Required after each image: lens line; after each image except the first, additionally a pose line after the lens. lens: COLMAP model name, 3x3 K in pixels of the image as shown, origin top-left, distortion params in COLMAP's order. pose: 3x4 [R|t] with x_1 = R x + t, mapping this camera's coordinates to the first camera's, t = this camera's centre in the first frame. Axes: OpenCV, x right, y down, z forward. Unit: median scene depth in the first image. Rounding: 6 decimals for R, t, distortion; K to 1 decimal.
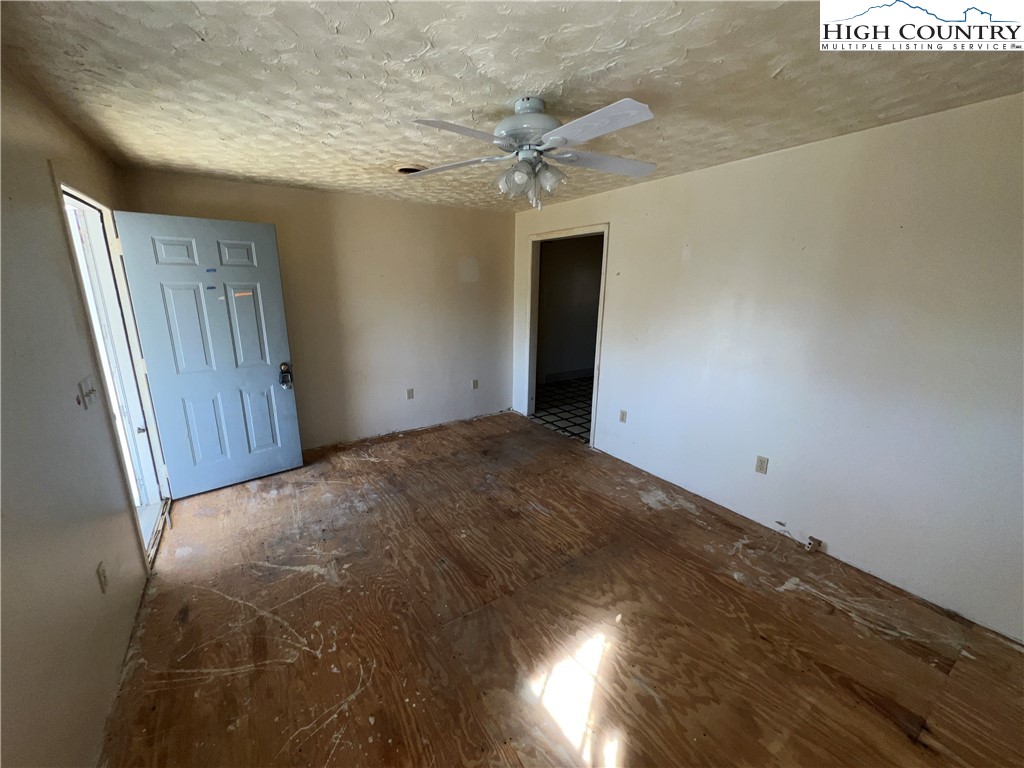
lens RADIAL K [[407.7, 0, 512.0], [0, 407.7, 384.0], [0, 0, 1]] dist [-0.000904, -0.000189]
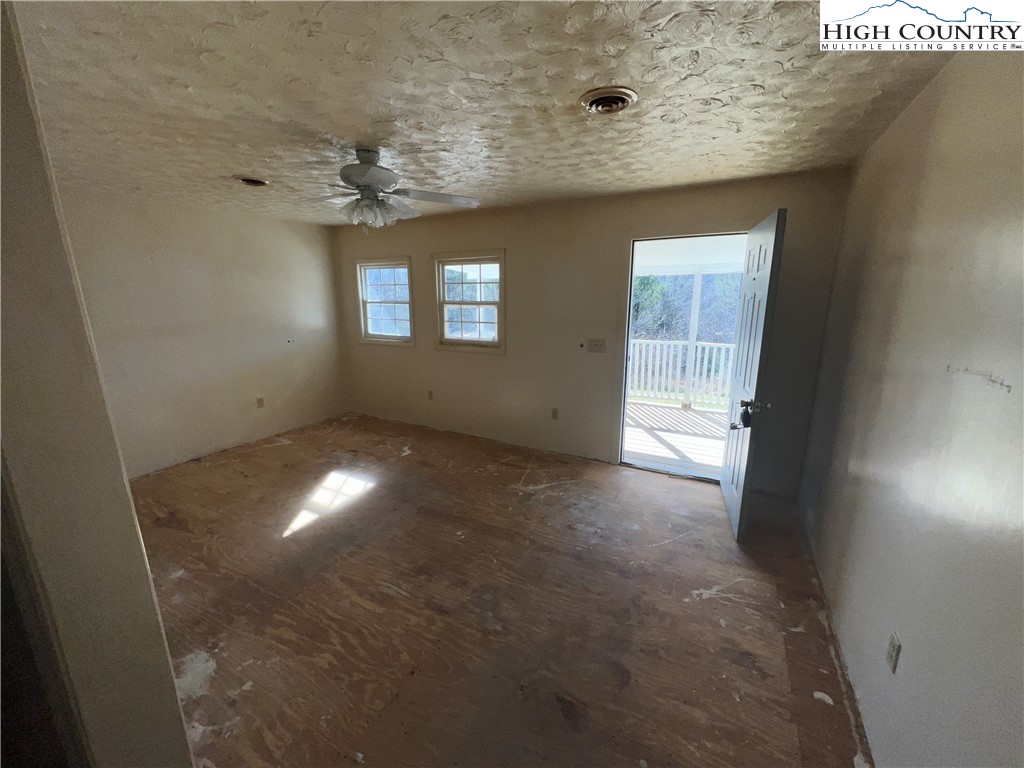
lens RADIAL K [[407.7, 0, 512.0], [0, 407.7, 384.0], [0, 0, 1]] dist [-0.000904, -0.000189]
pose [[-0.882752, 0.096396, -0.459845, 0.182341], [-0.117408, 0.902418, 0.414556, -0.375076], [0.454934, 0.419940, -0.785293, 1.536574]]
